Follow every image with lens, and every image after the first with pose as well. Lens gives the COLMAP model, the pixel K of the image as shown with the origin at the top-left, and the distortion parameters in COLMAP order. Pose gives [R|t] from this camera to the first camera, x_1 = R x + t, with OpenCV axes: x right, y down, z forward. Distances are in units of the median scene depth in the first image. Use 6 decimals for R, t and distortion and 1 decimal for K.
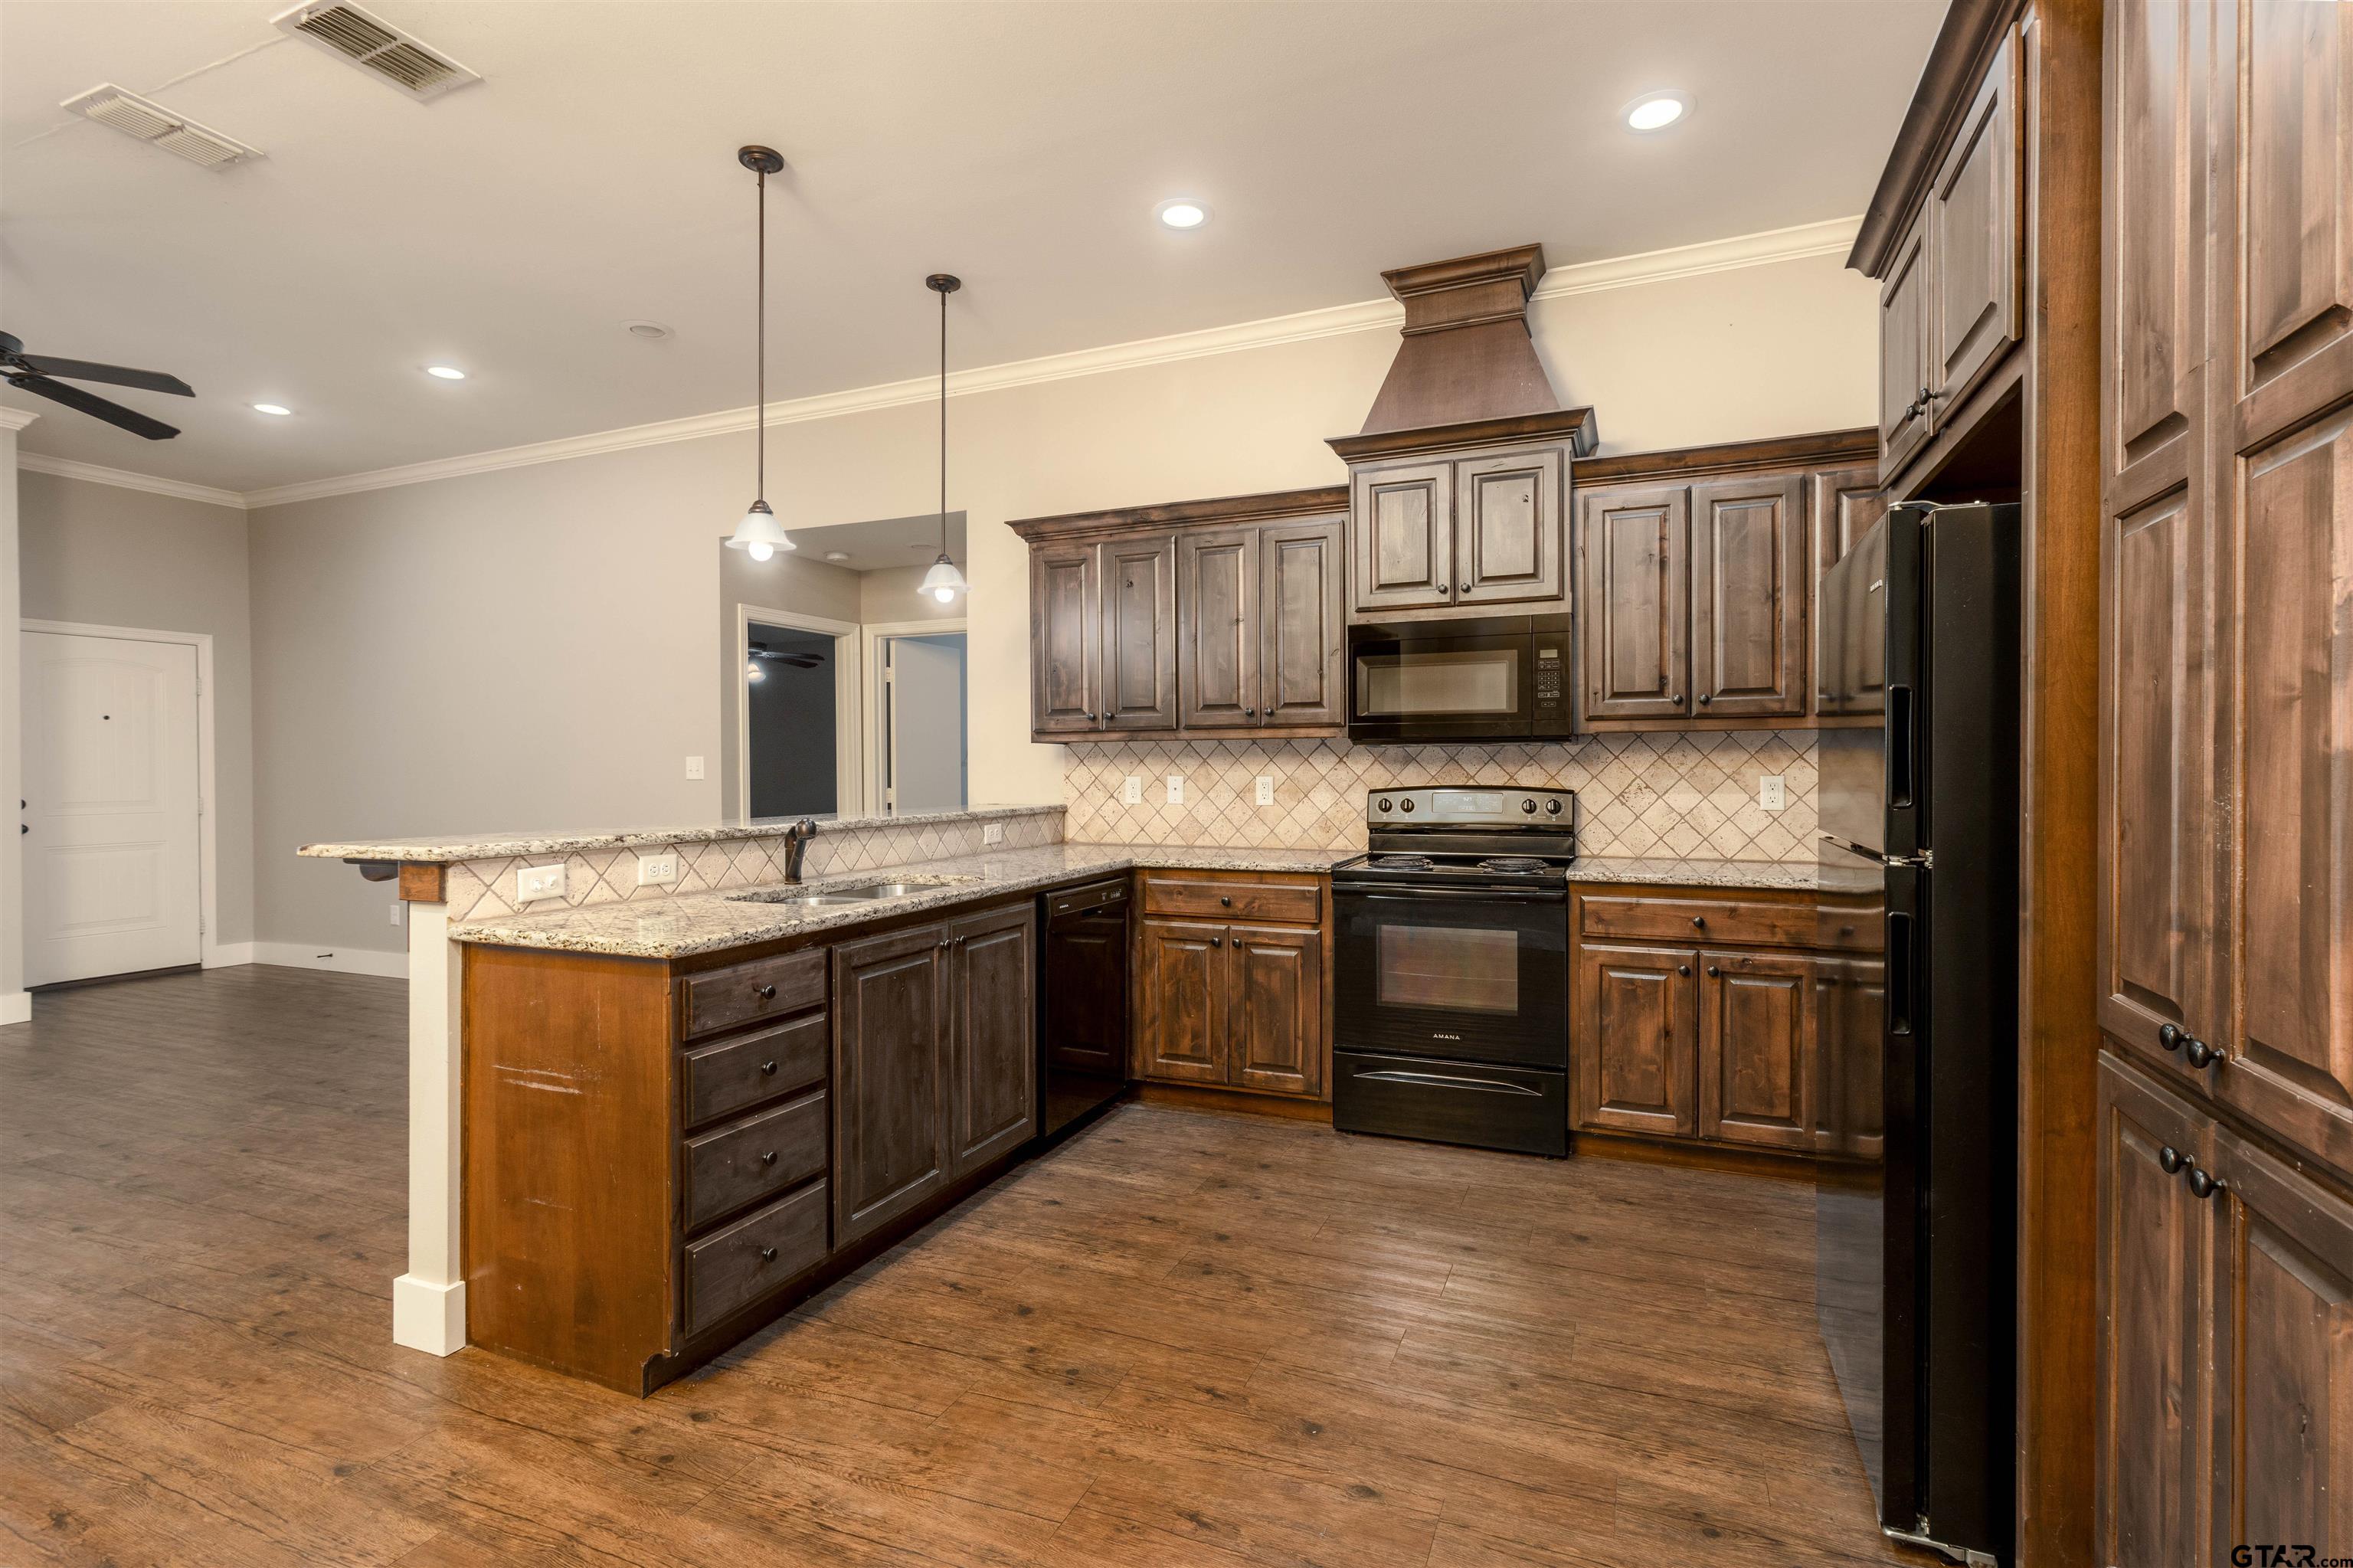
lens RADIAL K [[1116.6, 0, 1161.8], [0, 1116.6, 779.7], [0, 0, 1]] dist [0.001055, 0.000823]
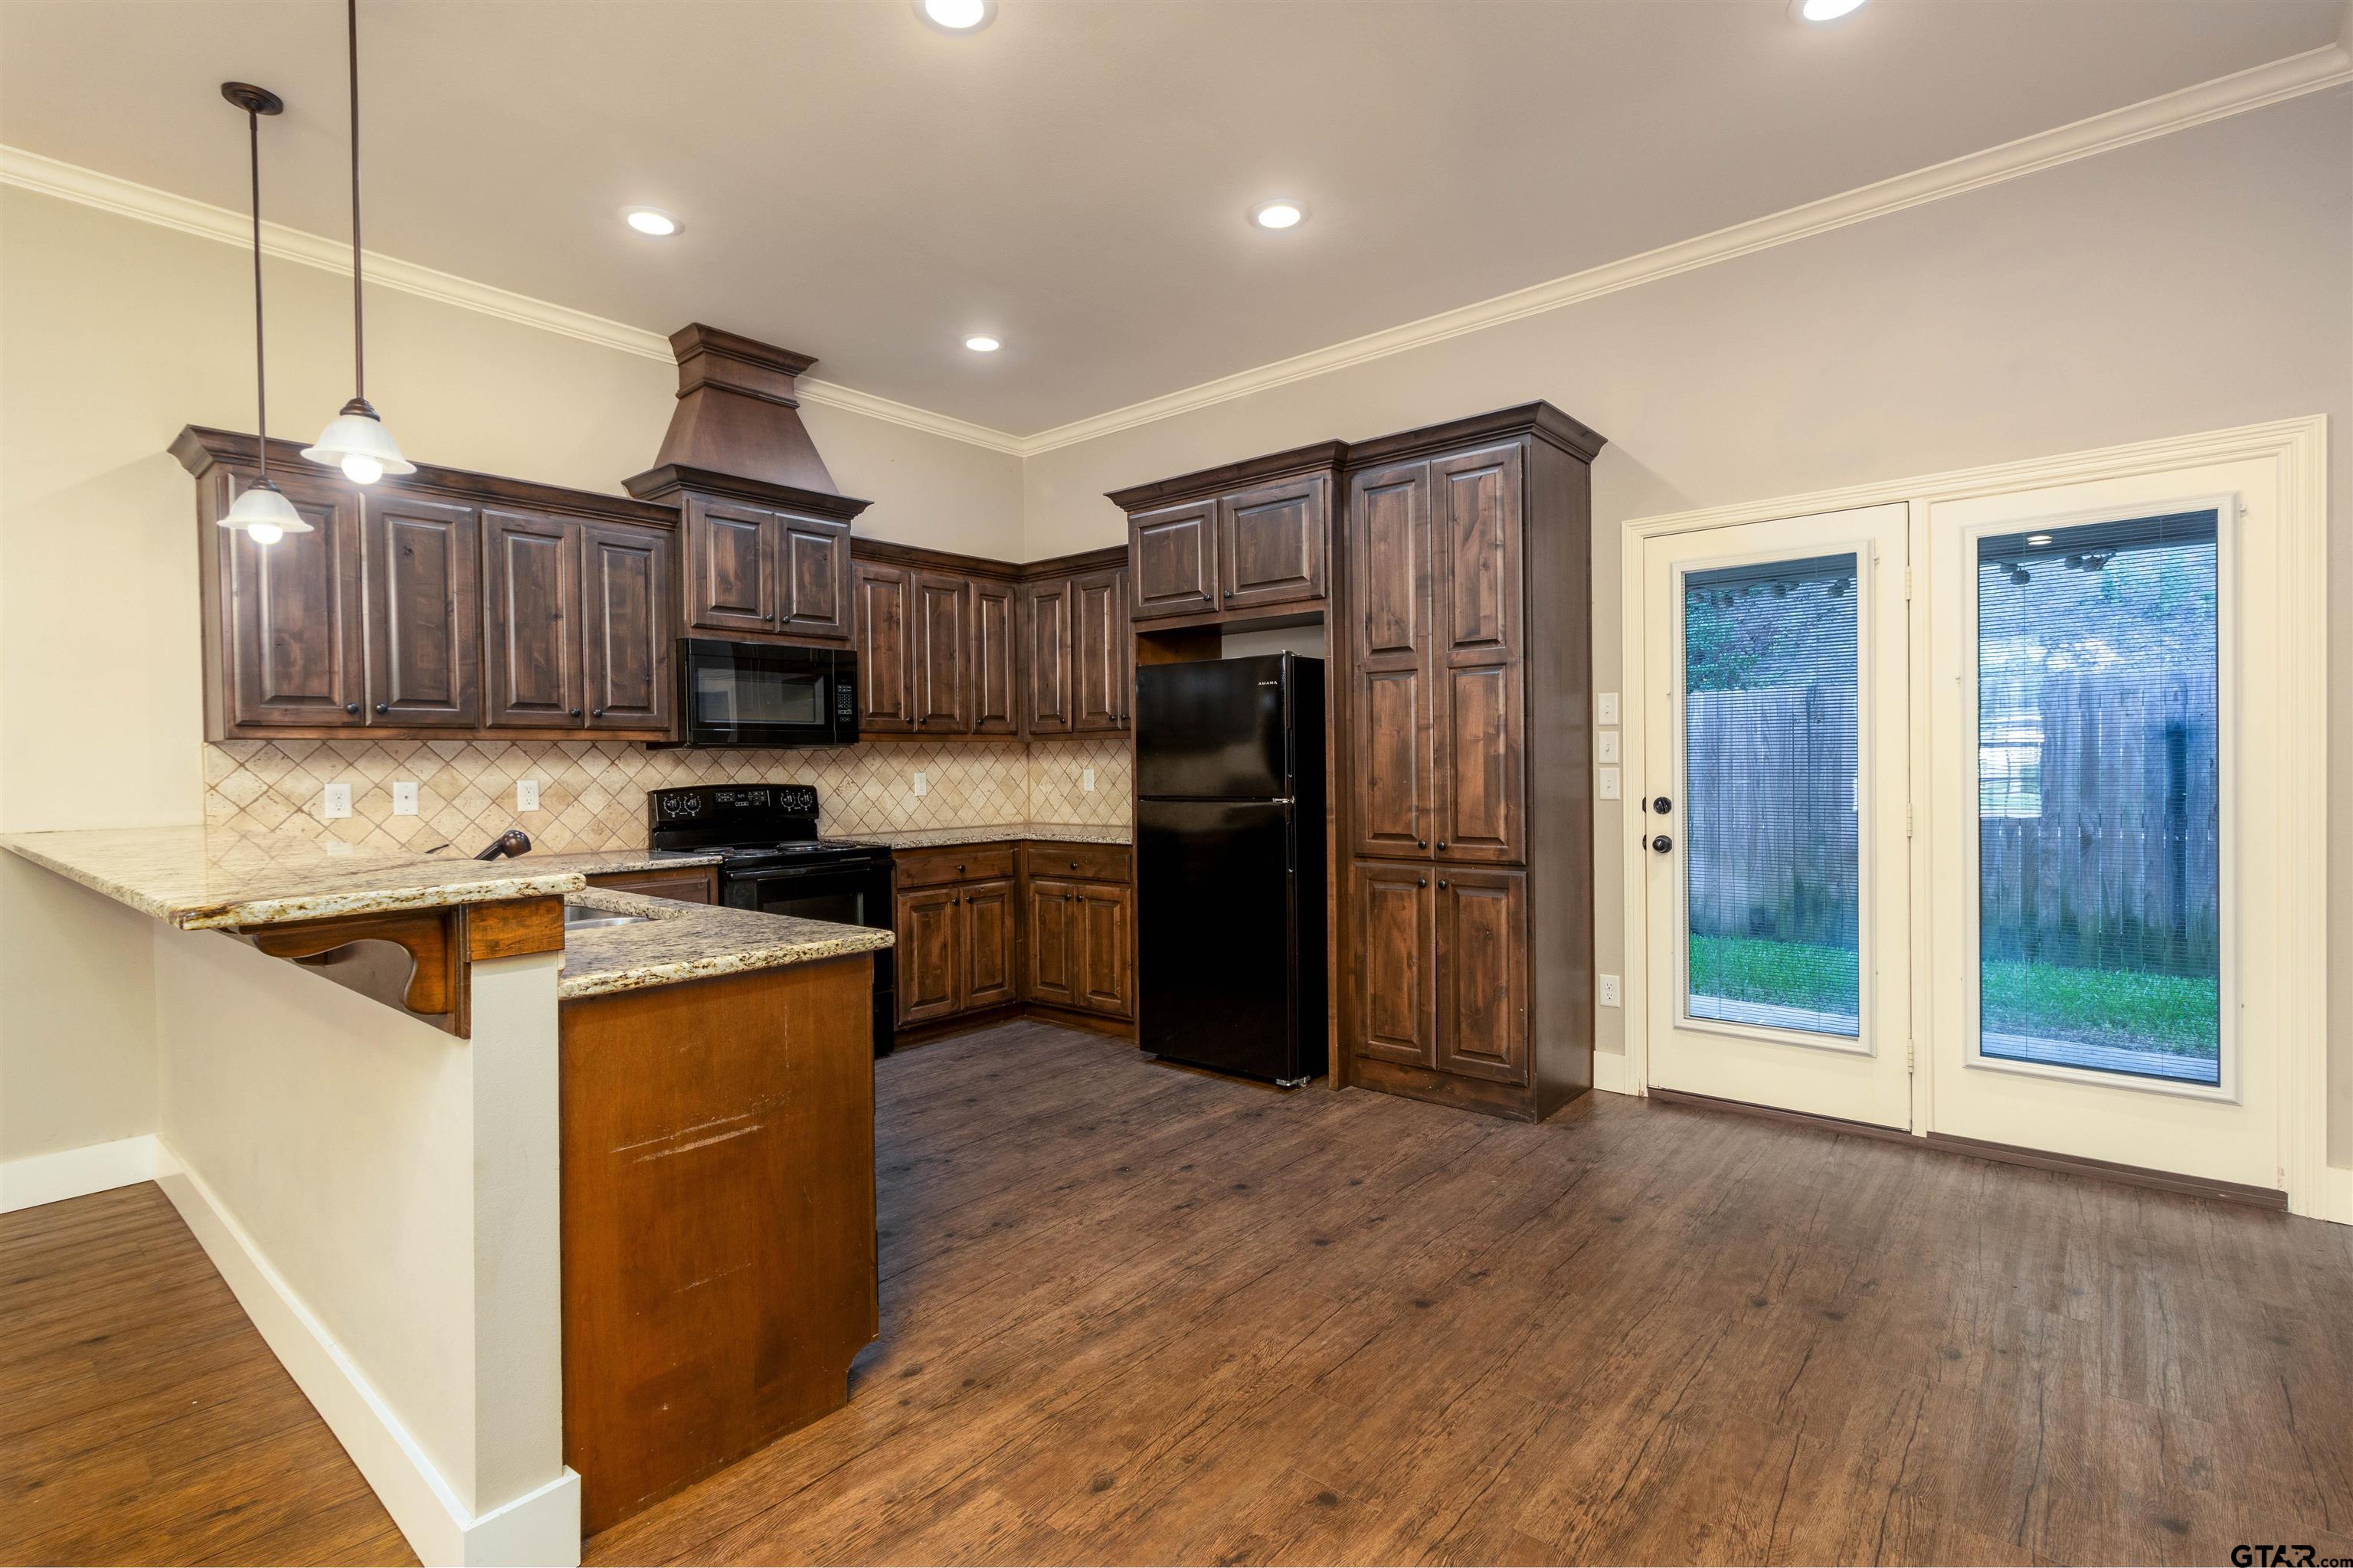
lens RADIAL K [[1116.6, 0, 1159.9], [0, 1116.6, 780.1], [0, 0, 1]] dist [0.001055, 0.000823]
pose [[0.289625, -0.014564, 0.957029, -0.963679], [0.022037, 0.999721, 0.008545, 0.000852], [-0.956886, 0.018615, 0.289865, 0.321938]]
